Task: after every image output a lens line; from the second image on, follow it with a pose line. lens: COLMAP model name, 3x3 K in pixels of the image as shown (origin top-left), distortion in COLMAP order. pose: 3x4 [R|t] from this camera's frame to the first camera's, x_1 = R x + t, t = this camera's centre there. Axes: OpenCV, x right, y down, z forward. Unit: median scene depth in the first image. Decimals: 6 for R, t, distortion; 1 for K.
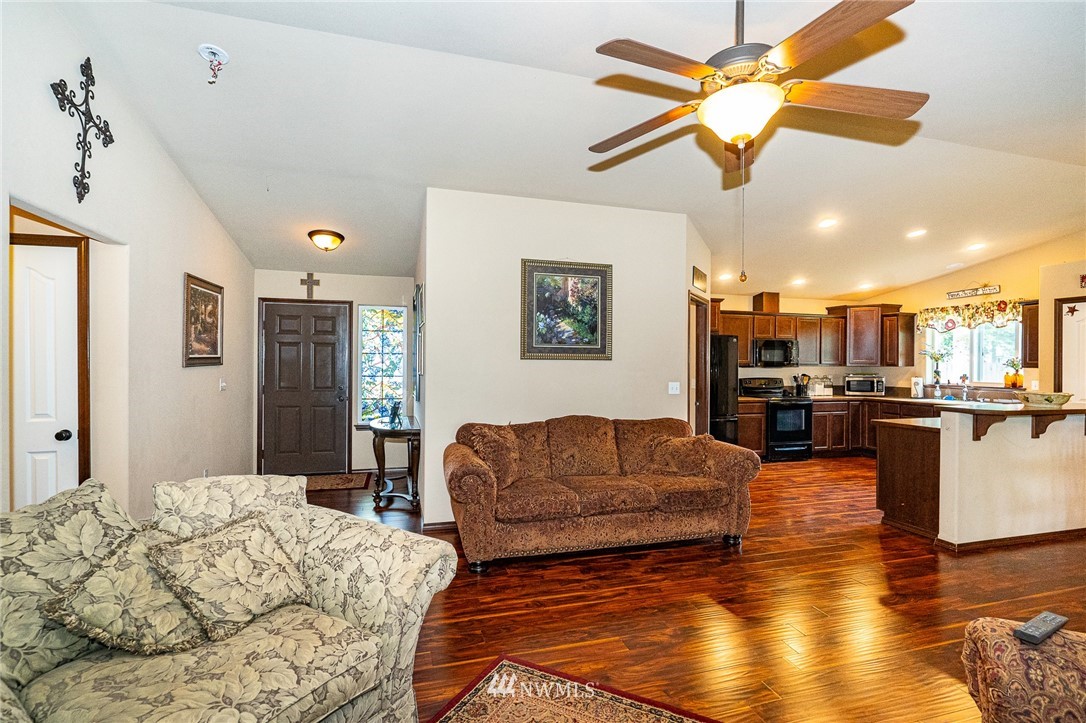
lens RADIAL K [[498.1, 0, 544.2], [0, 498.1, 363.2], [0, 0, 1]] dist [-0.006934, 0.002558]
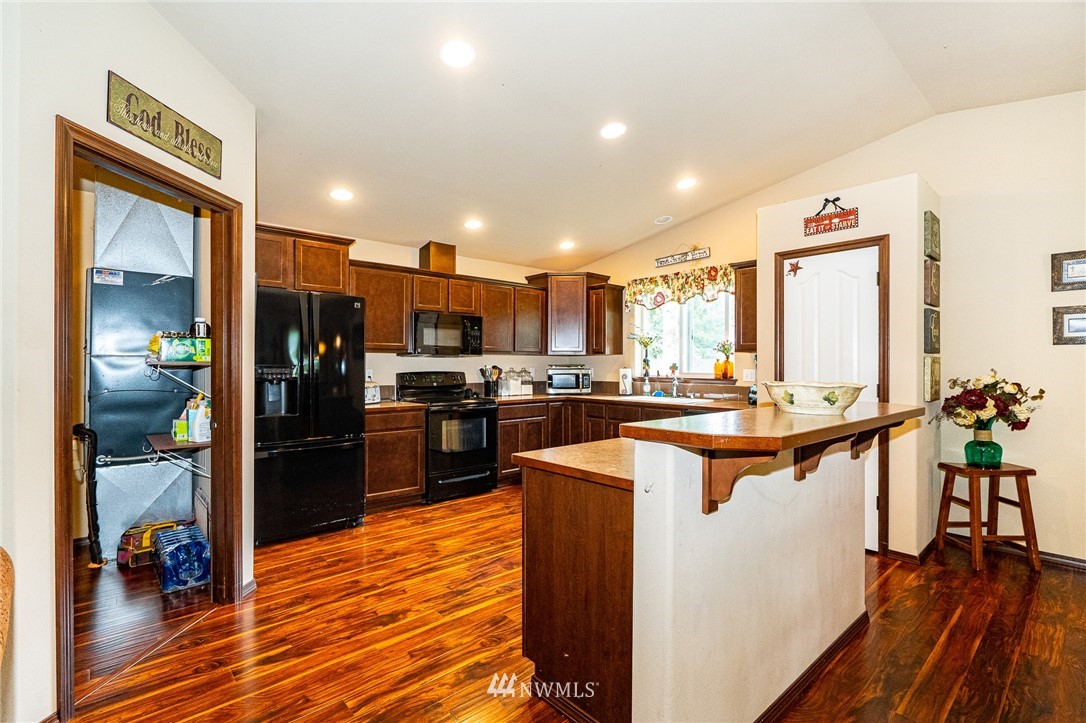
lens RADIAL K [[498.1, 0, 530.8], [0, 498.1, 364.9], [0, 0, 1]] dist [-0.006934, 0.002558]
pose [[0.909758, -0.006392, 0.415089, 0.354955], [0.005775, 0.999980, 0.002743, 0.024174], [-0.415098, -0.000099, 0.909777, 0.427647]]
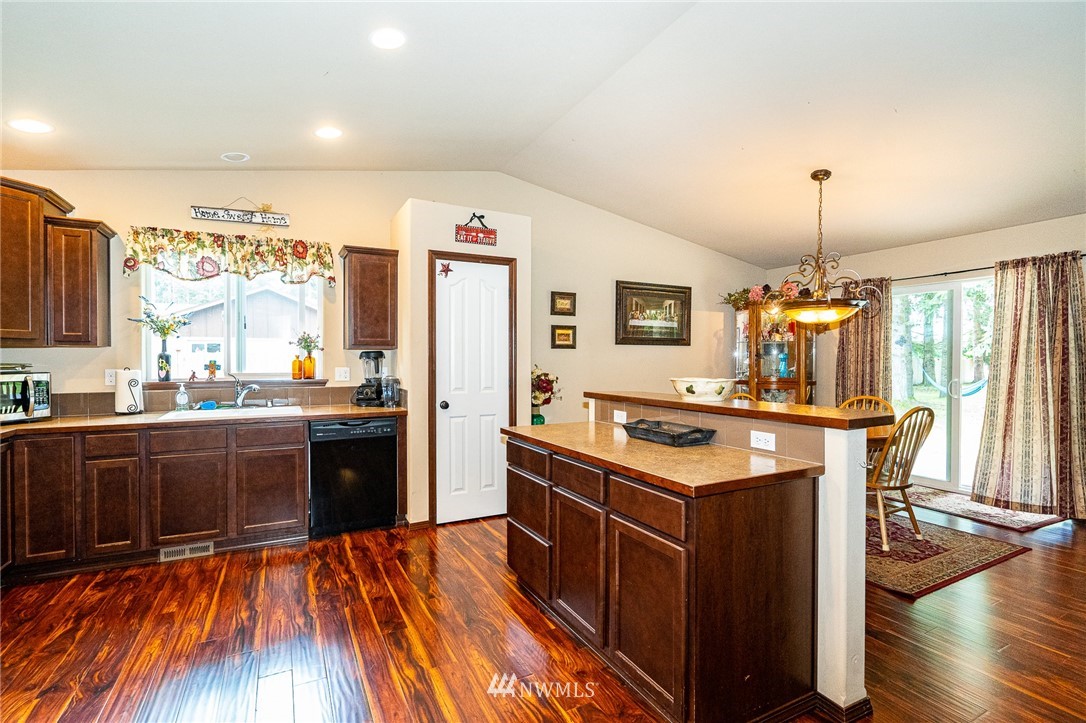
lens RADIAL K [[498.1, 0, 537.2], [0, 498.1, 364.3], [0, 0, 1]] dist [-0.006934, 0.002558]
pose [[-0.197390, -0.019557, 0.980130, 0.255719], [0.000572, 0.999799, 0.020065, 0.017651], [-0.980325, 0.004521, -0.197339, 0.859089]]
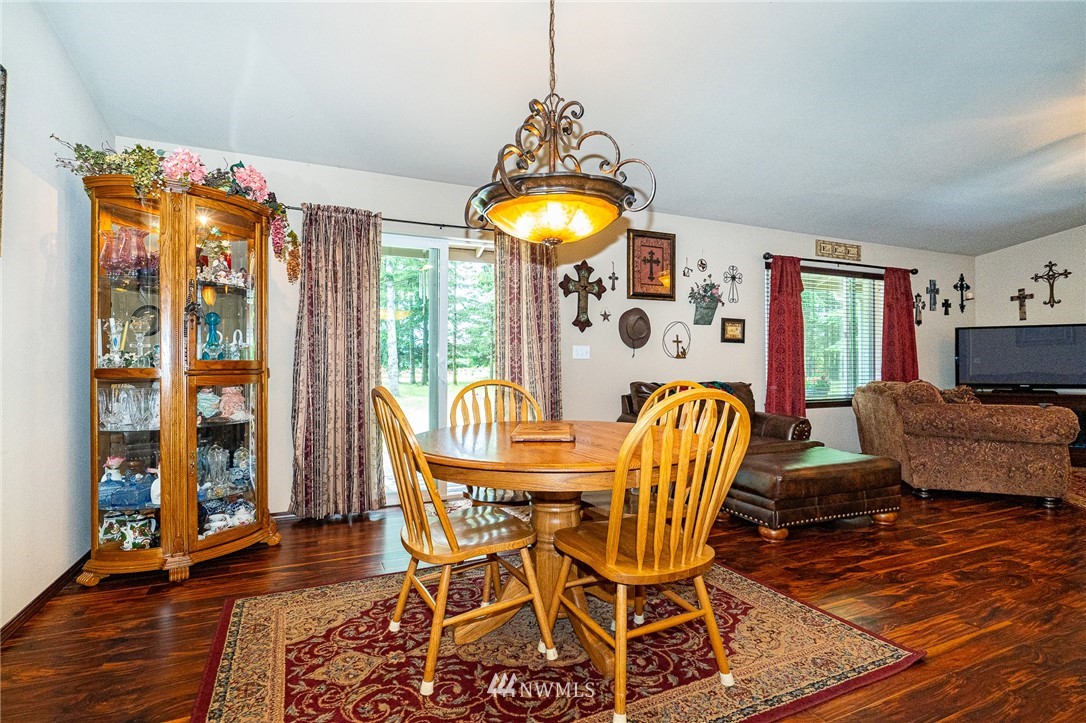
lens RADIAL K [[498.1, 0, 519.1], [0, 498.1, 368.2], [0, 0, 1]] dist [-0.006934, 0.002558]
pose [[-0.994674, -0.006261, -0.102881, 0.859945], [-0.007120, 0.999943, 0.007982, 0.060941], [0.102825, 0.008672, -0.994662, 0.697036]]
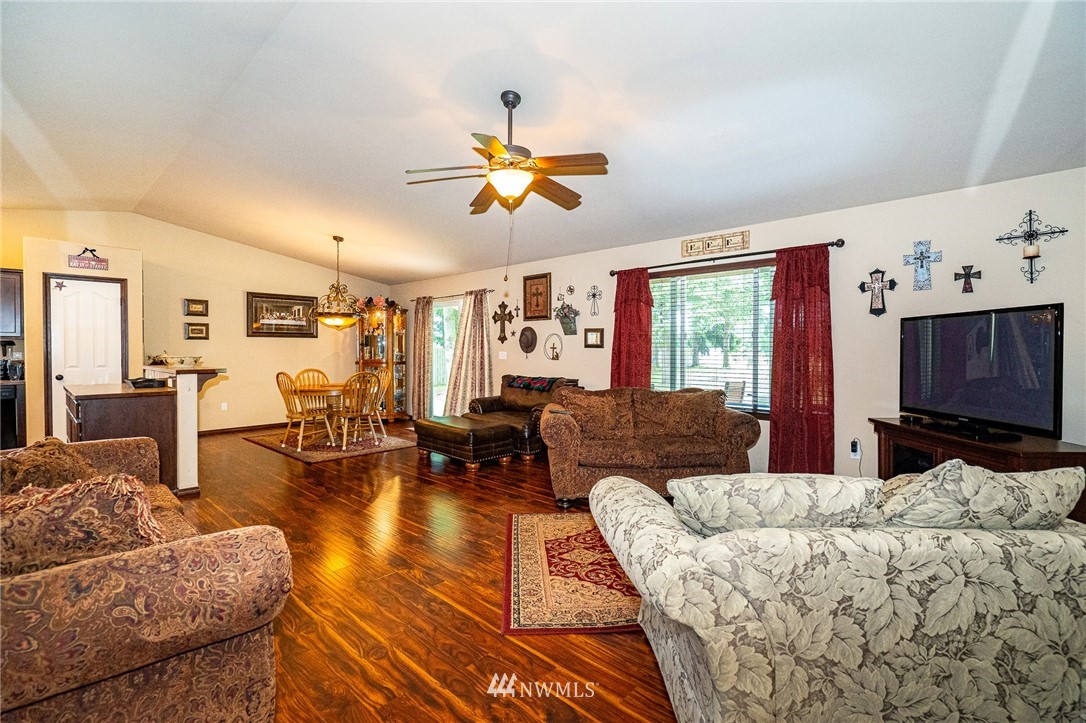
lens RADIAL K [[498.1, 0, 535.7], [0, 498.1, 350.6], [0, 0, 1]] dist [-0.006934, 0.002558]
pose [[-0.488710, -0.011172, 0.872375, -0.343719], [-0.001563, 0.999928, 0.011929, 0.018685], [-0.872445, 0.004466, -0.488692, 0.525076]]
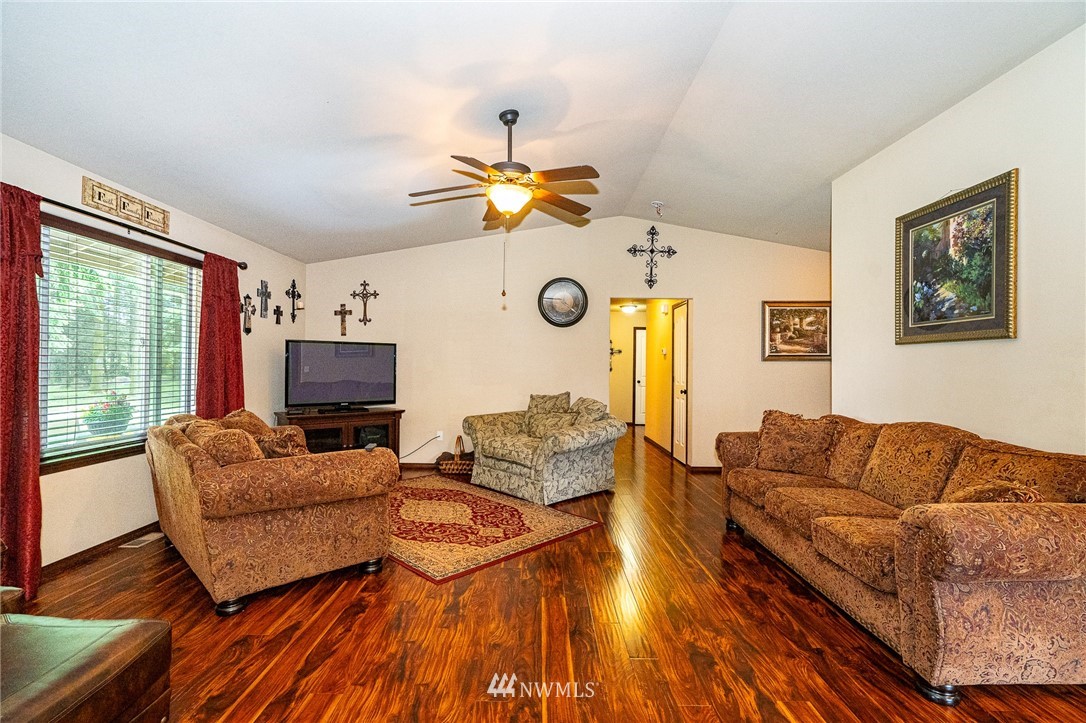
lens RADIAL K [[498.1, 0, 535.5], [0, 498.1, 353.7], [0, 0, 1]] dist [-0.006934, 0.002558]
pose [[-0.288163, -0.035193, -0.956934, 0.603217], [-0.016668, 0.999357, -0.031734, 0.028004], [0.957436, 0.006805, -0.288565, 0.473853]]
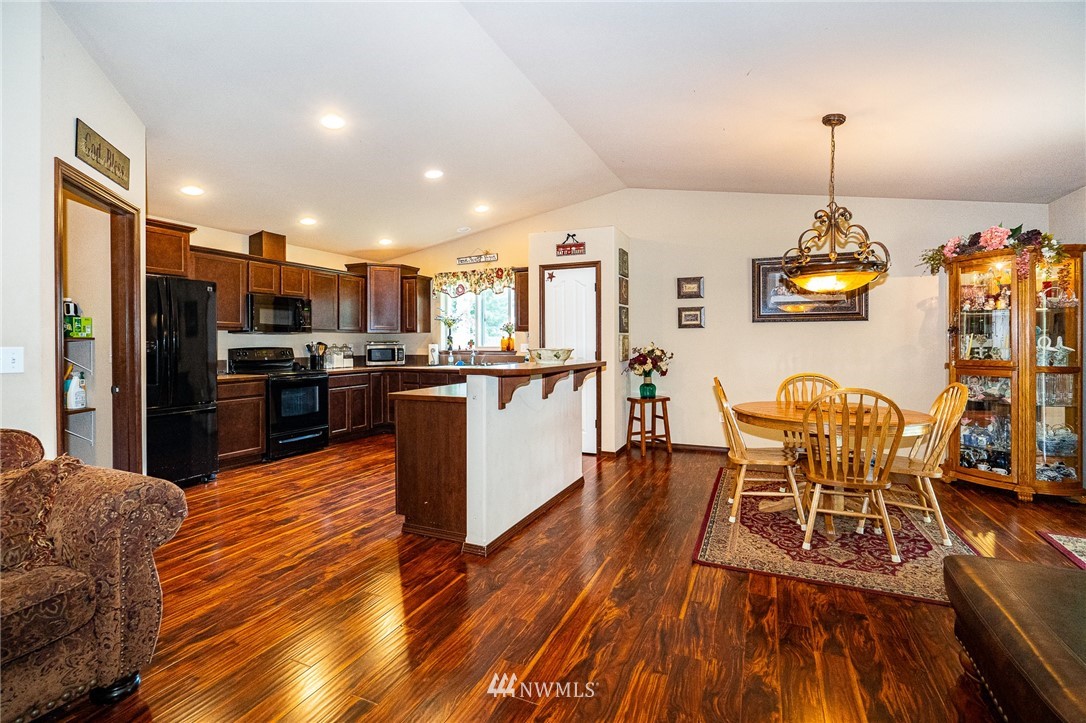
lens RADIAL K [[498.1, 0, 535.4], [0, 498.1, 344.8], [0, 0, 1]] dist [-0.006934, 0.002558]
pose [[0.656002, -0.013084, 0.754645, 0.181843], [0.008531, 0.999914, 0.009920, 0.027238], [-0.754711, -0.000070, 0.656058, 0.260722]]
